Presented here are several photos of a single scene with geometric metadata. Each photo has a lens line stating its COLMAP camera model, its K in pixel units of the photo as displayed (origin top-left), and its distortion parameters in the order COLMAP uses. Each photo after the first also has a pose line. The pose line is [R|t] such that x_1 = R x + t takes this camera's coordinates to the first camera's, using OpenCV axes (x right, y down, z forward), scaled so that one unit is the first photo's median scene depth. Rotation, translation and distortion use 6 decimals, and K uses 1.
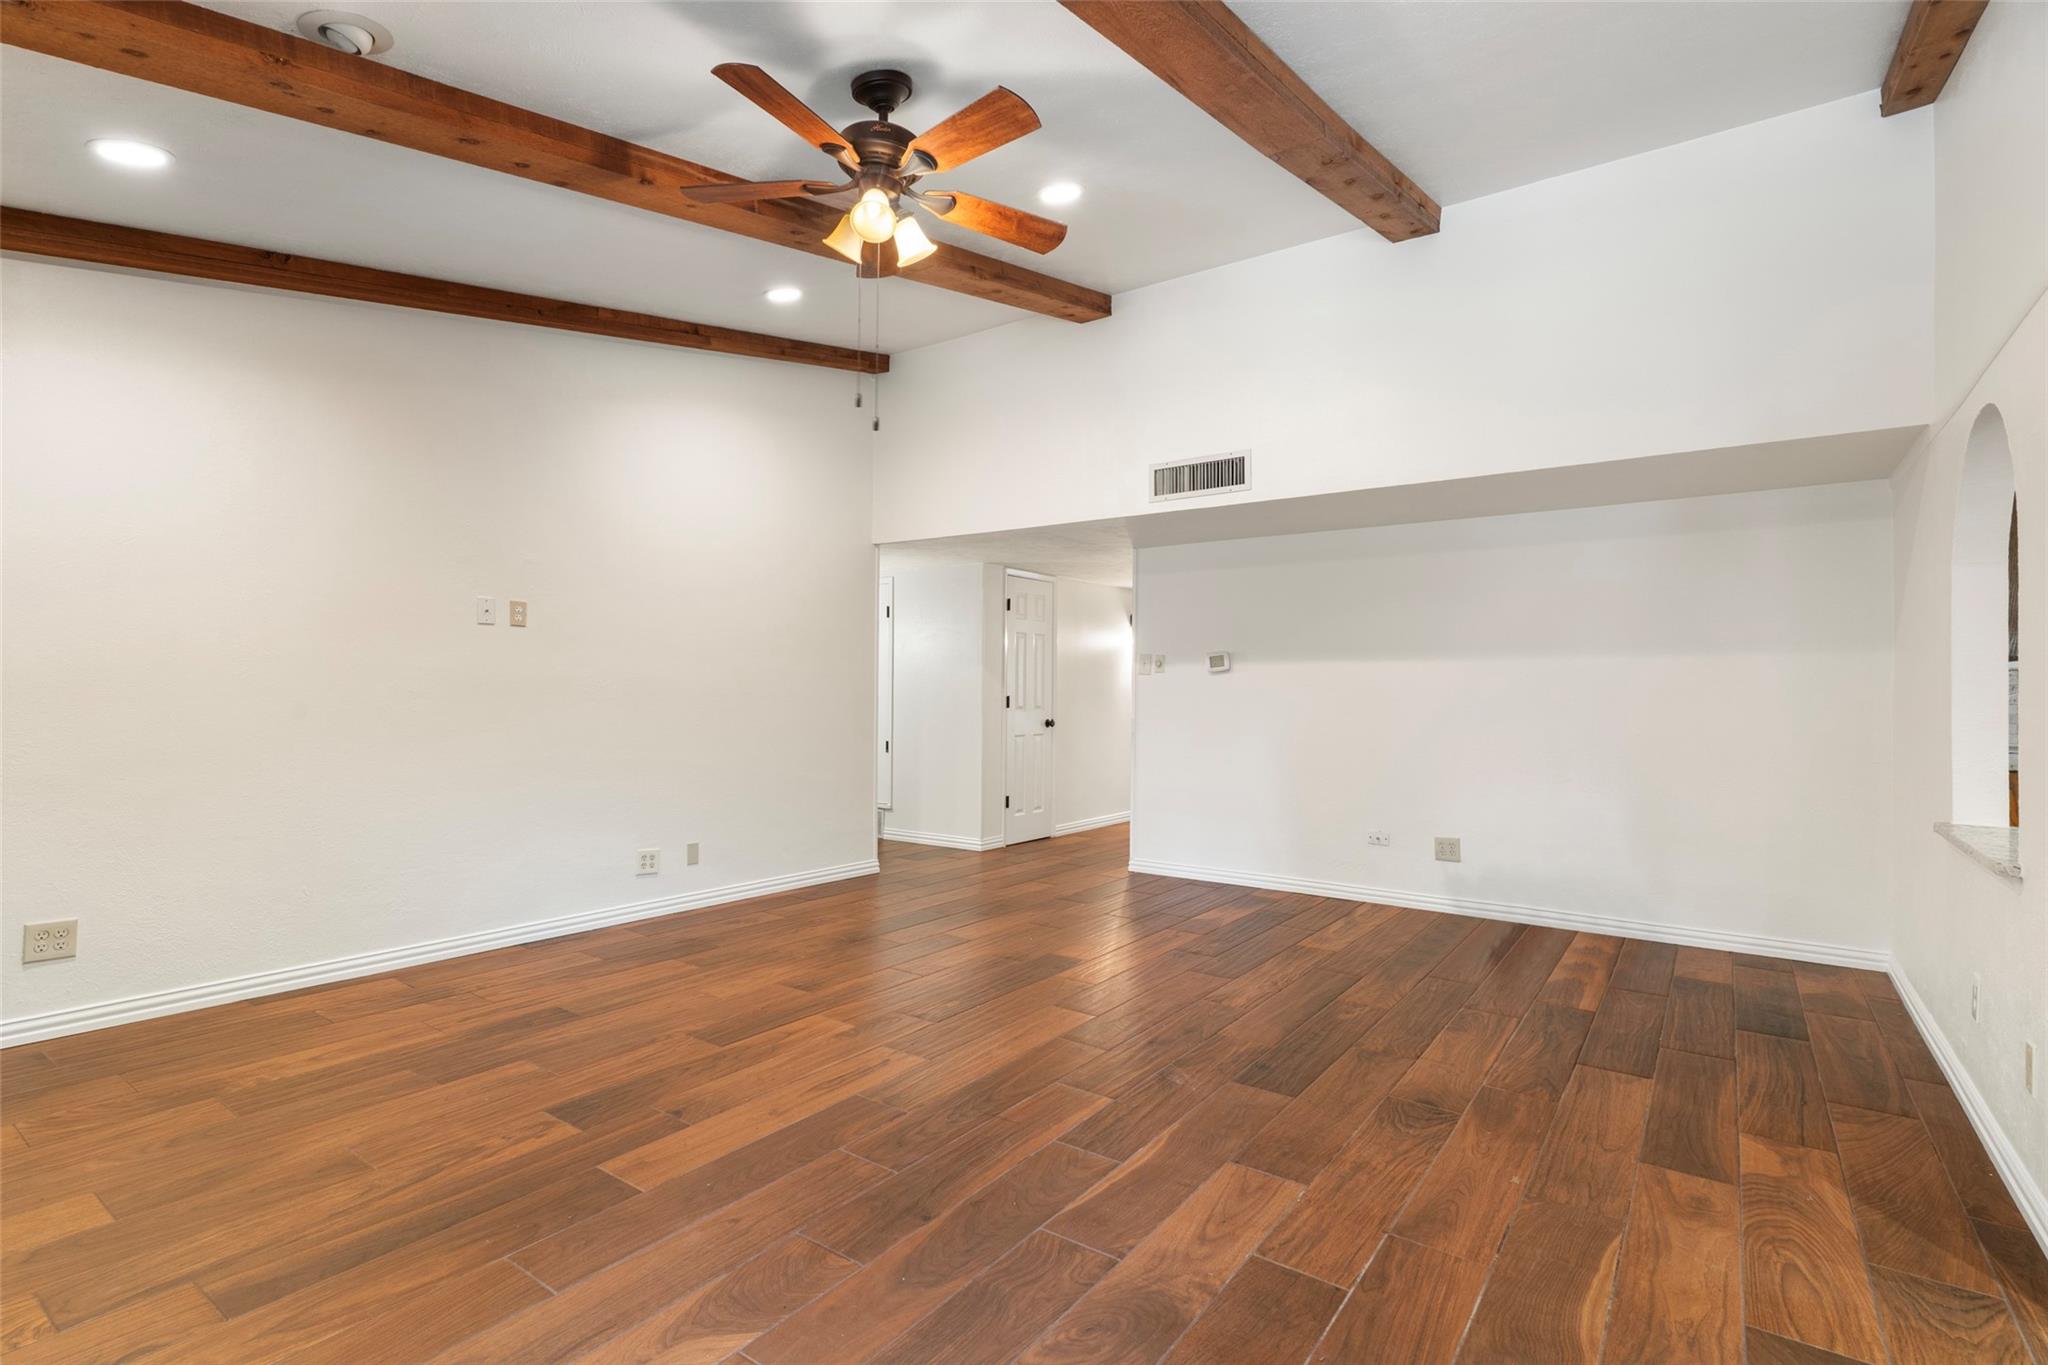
lens RADIAL K [[986.4, 0, 1006.9], [0, 986.4, 683.2], [0, 0, 1]] dist [-0.005005, -0.000895]
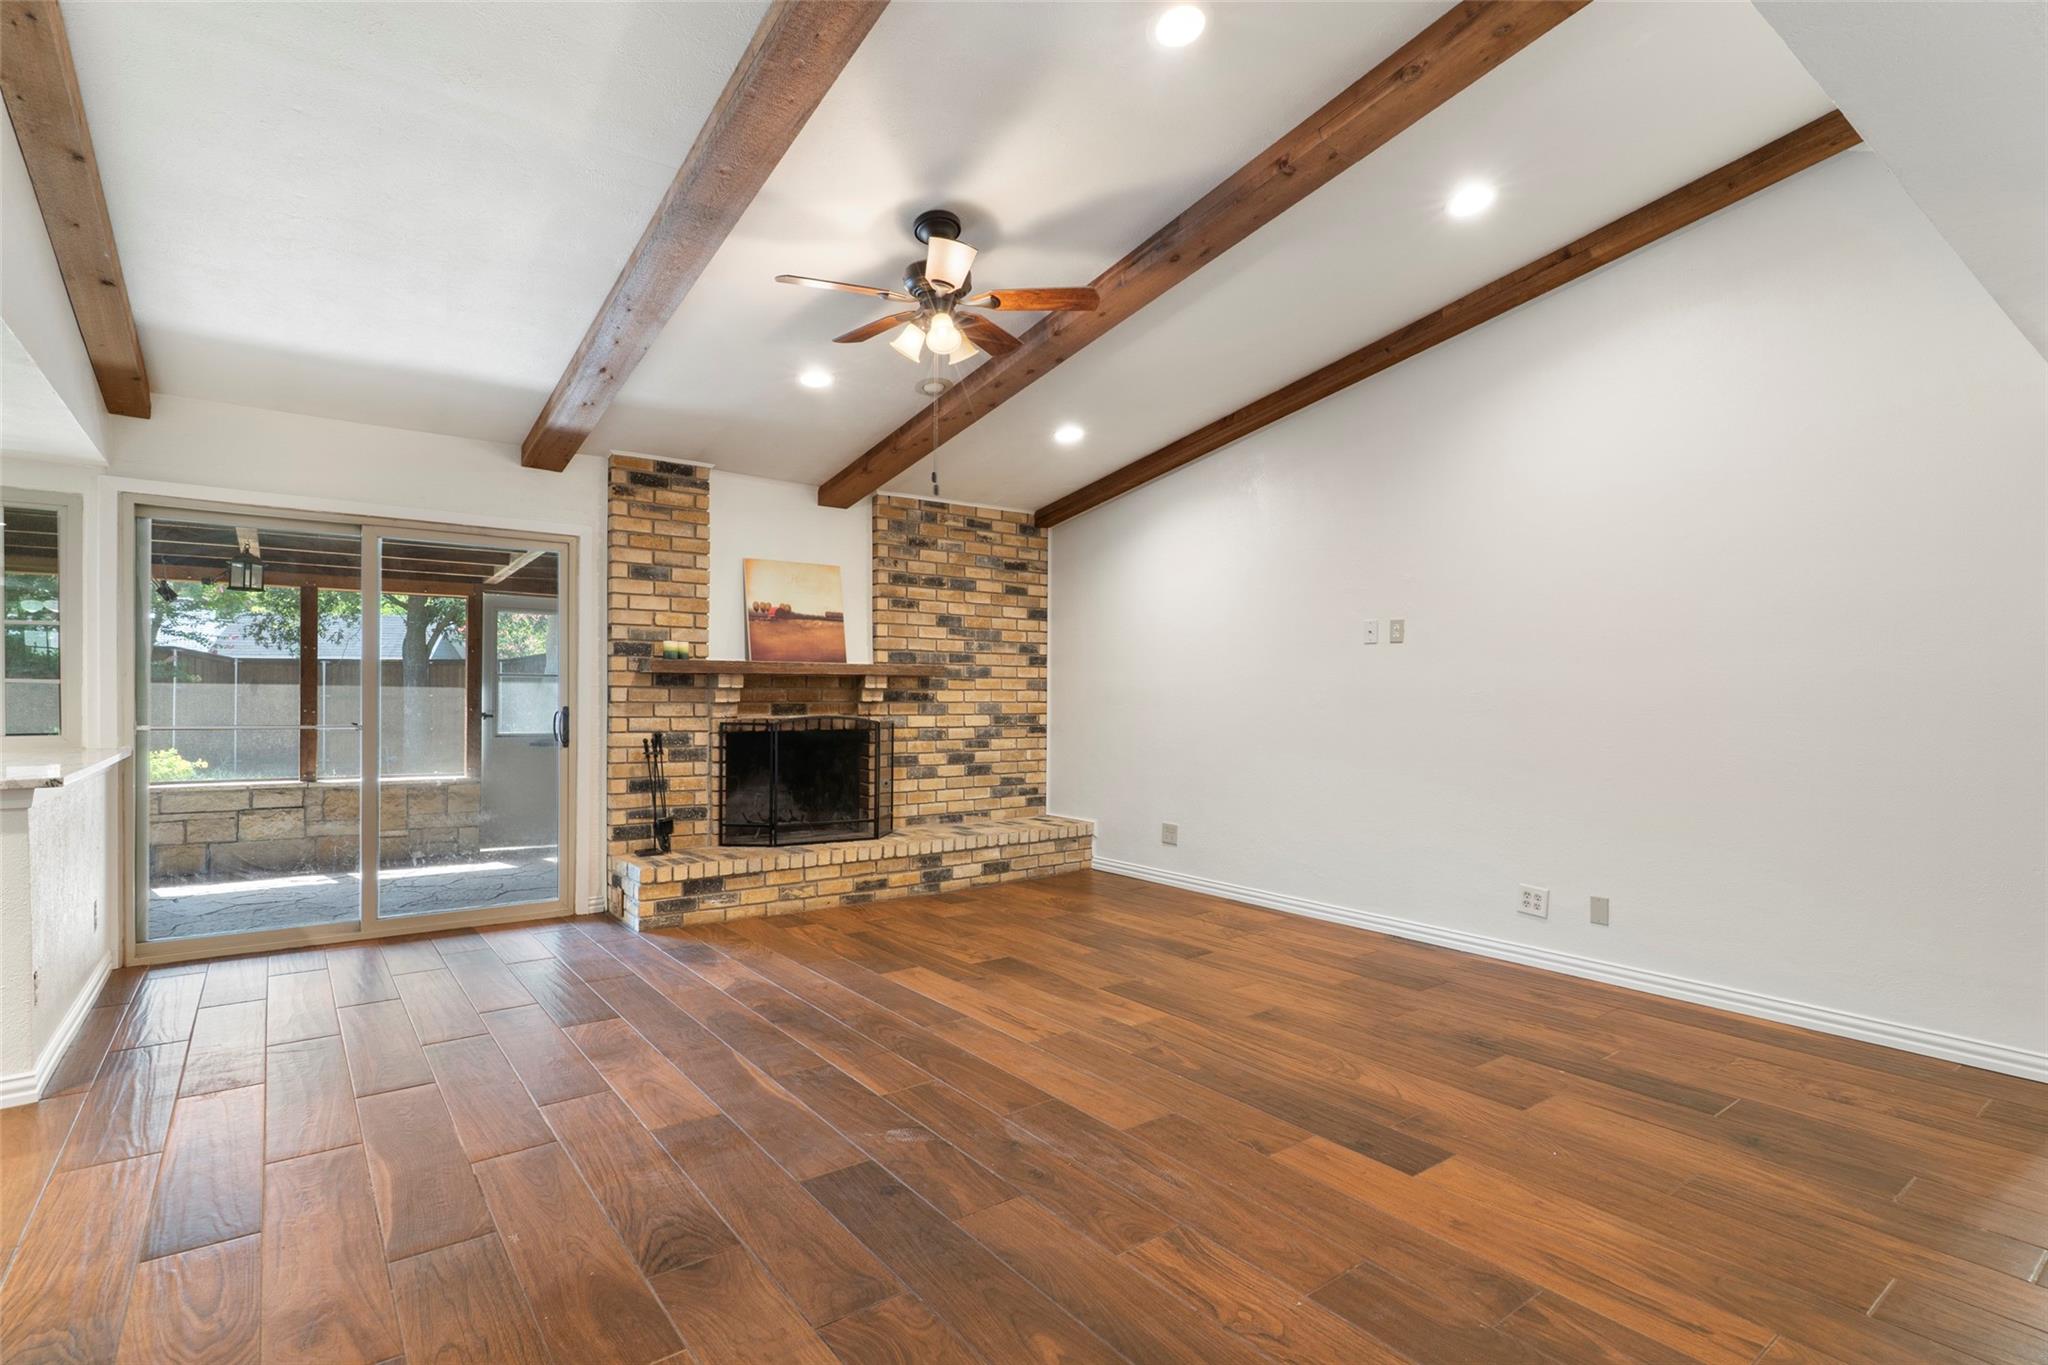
lens RADIAL K [[986.4, 0, 1007.8], [0, 986.4, 691.9], [0, 0, 1]] dist [-0.005005, -0.000895]
pose [[-0.294556, -0.010125, -0.955581, 0.982879], [-0.003031, 0.999949, -0.009661, 0.012282], [0.955630, 0.000051, -0.294571, 1.335966]]
